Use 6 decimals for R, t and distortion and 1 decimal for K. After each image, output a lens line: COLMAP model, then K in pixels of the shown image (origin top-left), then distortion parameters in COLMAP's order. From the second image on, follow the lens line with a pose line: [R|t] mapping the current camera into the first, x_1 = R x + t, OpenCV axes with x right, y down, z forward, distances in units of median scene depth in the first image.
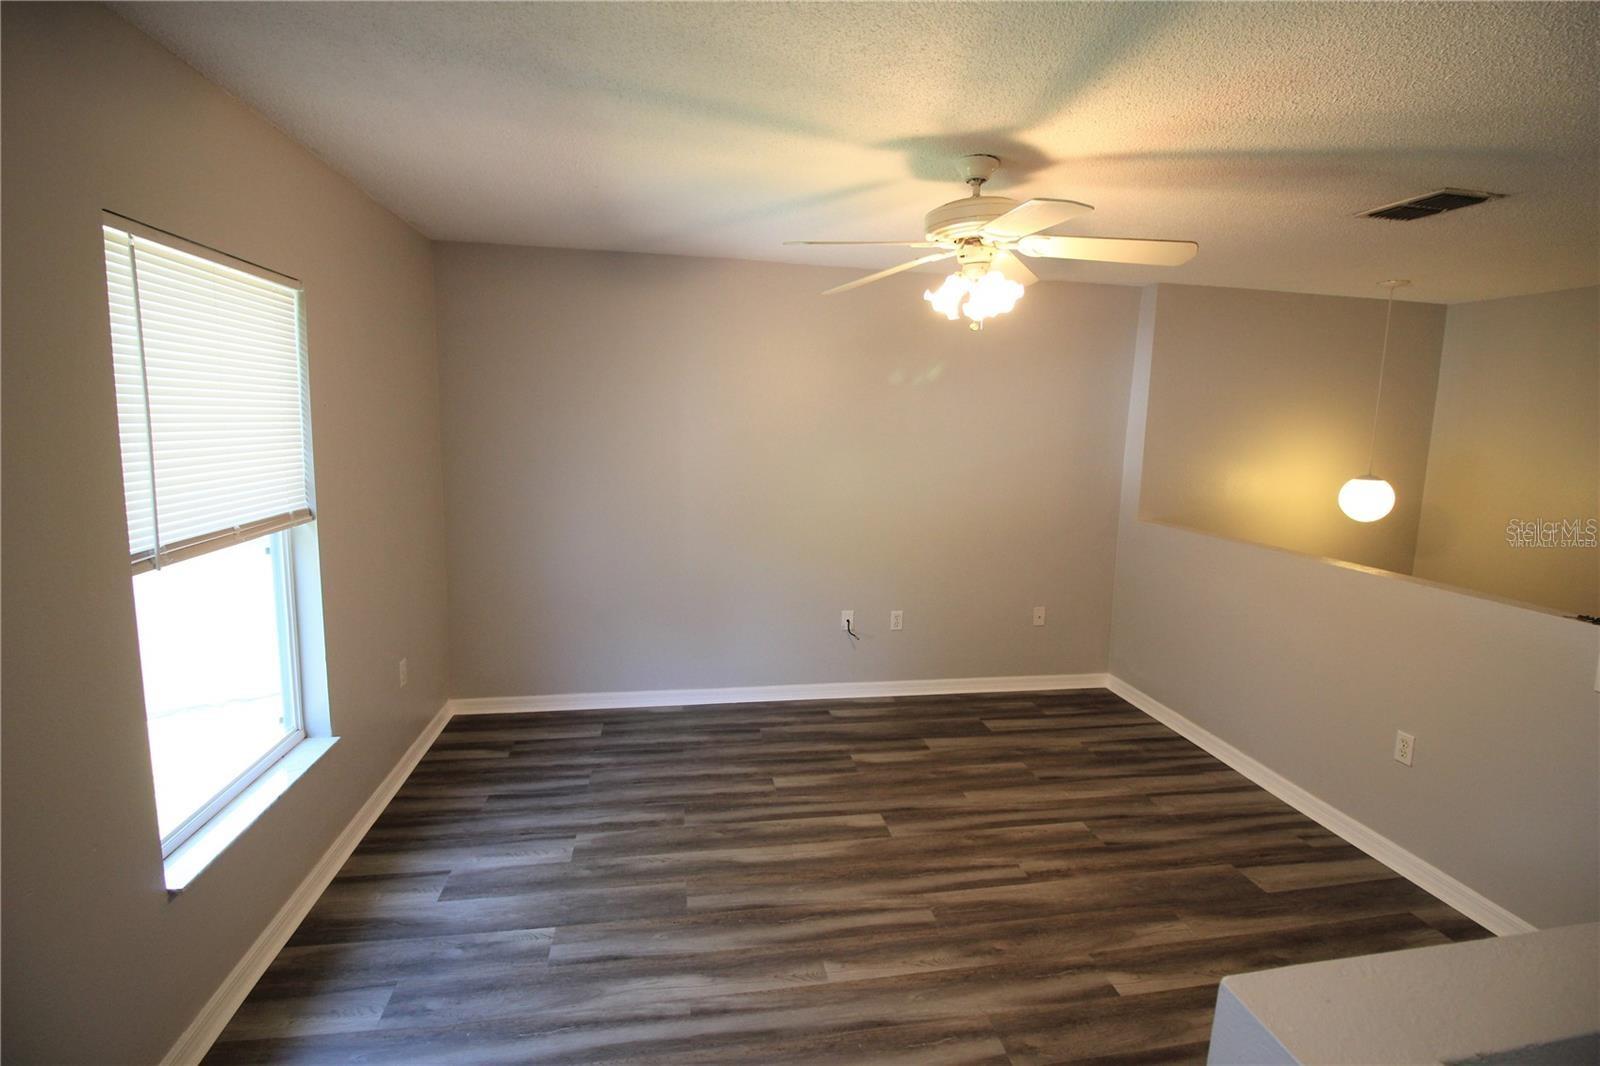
lens RADIAL K [[740.3, 0, 809.2], [0, 740.3, 532.8], [0, 0, 1]] dist [-0.006927, -0.009123]
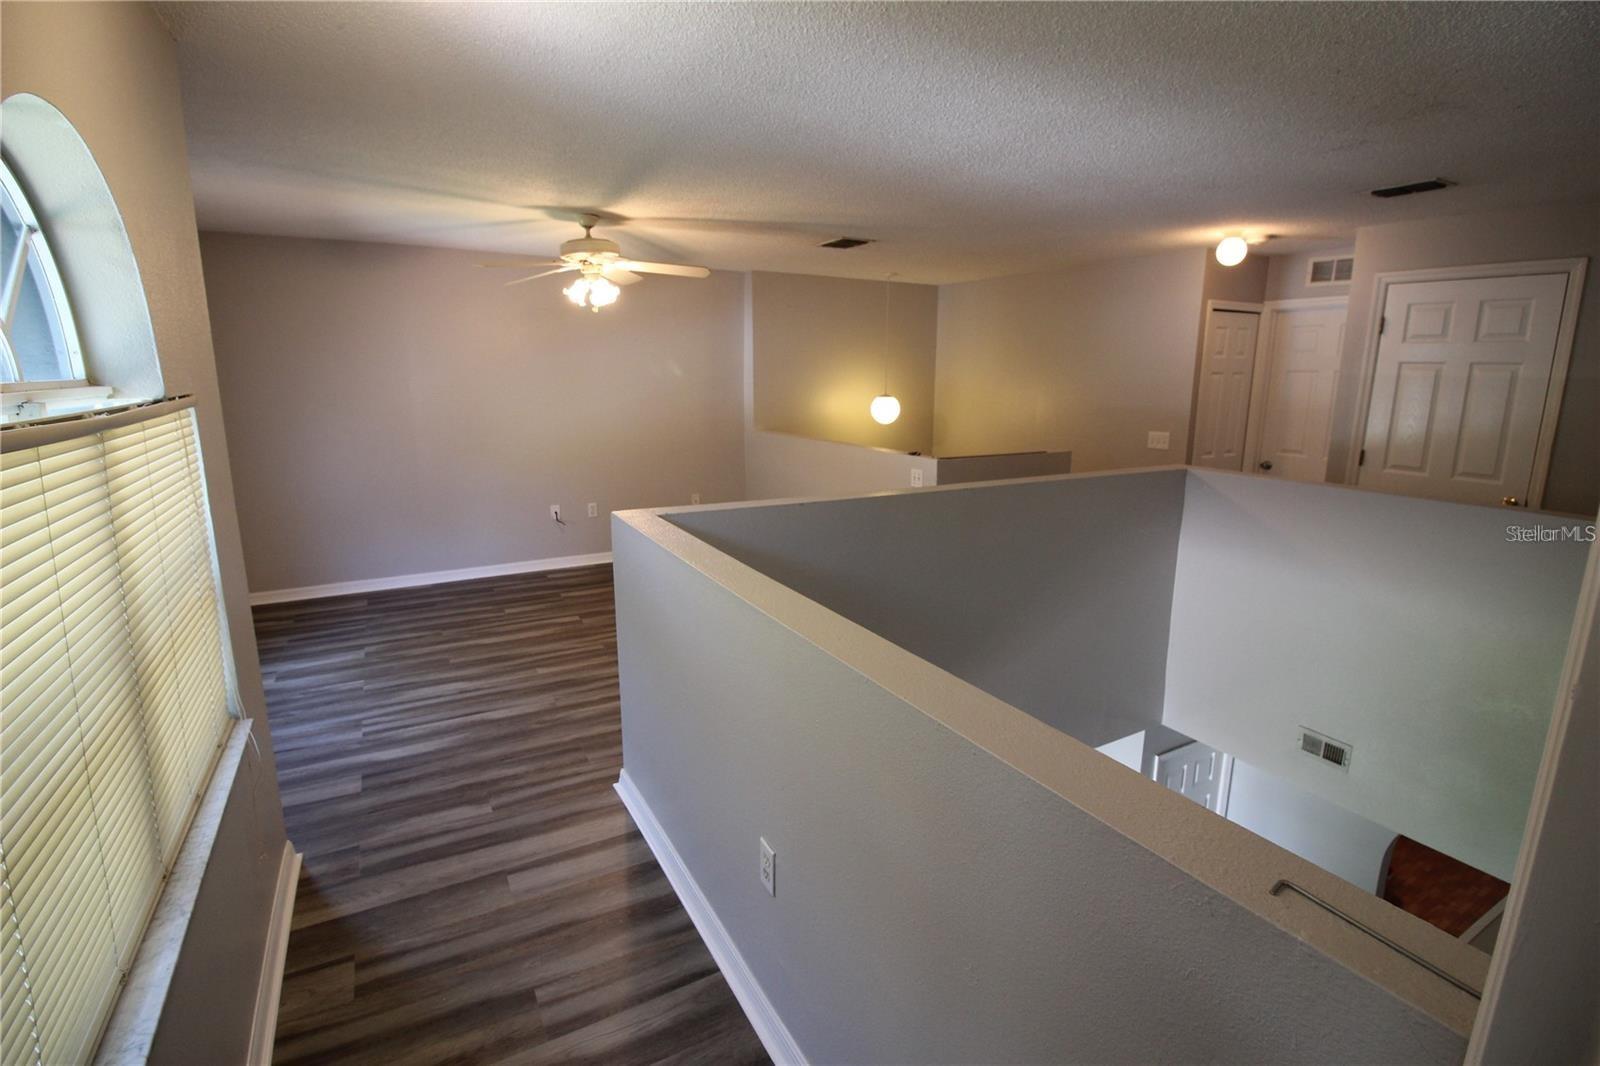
lens RADIAL K [[740.3, 0, 810.4], [0, 740.3, 525.4], [0, 0, 1]] dist [-0.006927, -0.009123]
pose [[0.941365, -0.088864, 0.325476, 0.076487], [0.070600, 0.995216, 0.067527, 0.130600], [-0.329920, -0.040589, 0.943136, -0.742672]]
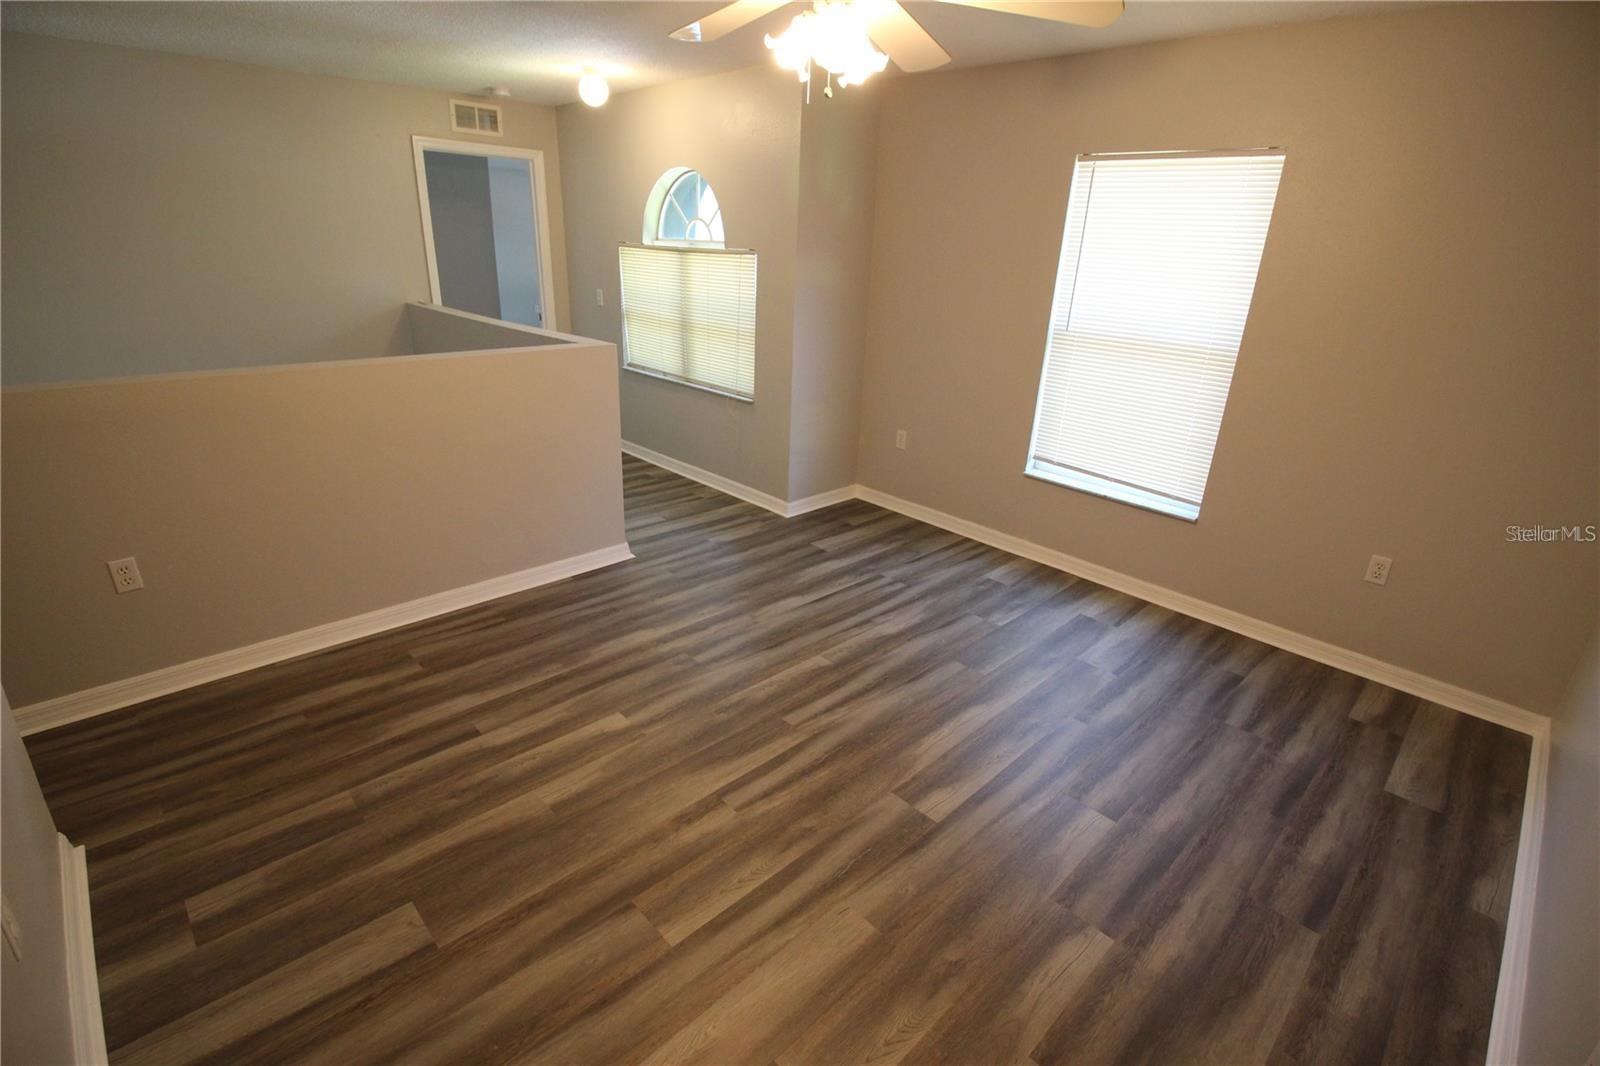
lens RADIAL K [[740.3, 0, 801.7], [0, 740.3, 533.1], [0, 0, 1]] dist [-0.006927, -0.009123]
pose [[-0.828498, 0.144281, -0.541086, 0.617159], [-0.149654, 0.874050, 0.462212, -0.190717], [0.539625, 0.463918, -0.702556, 1.469003]]
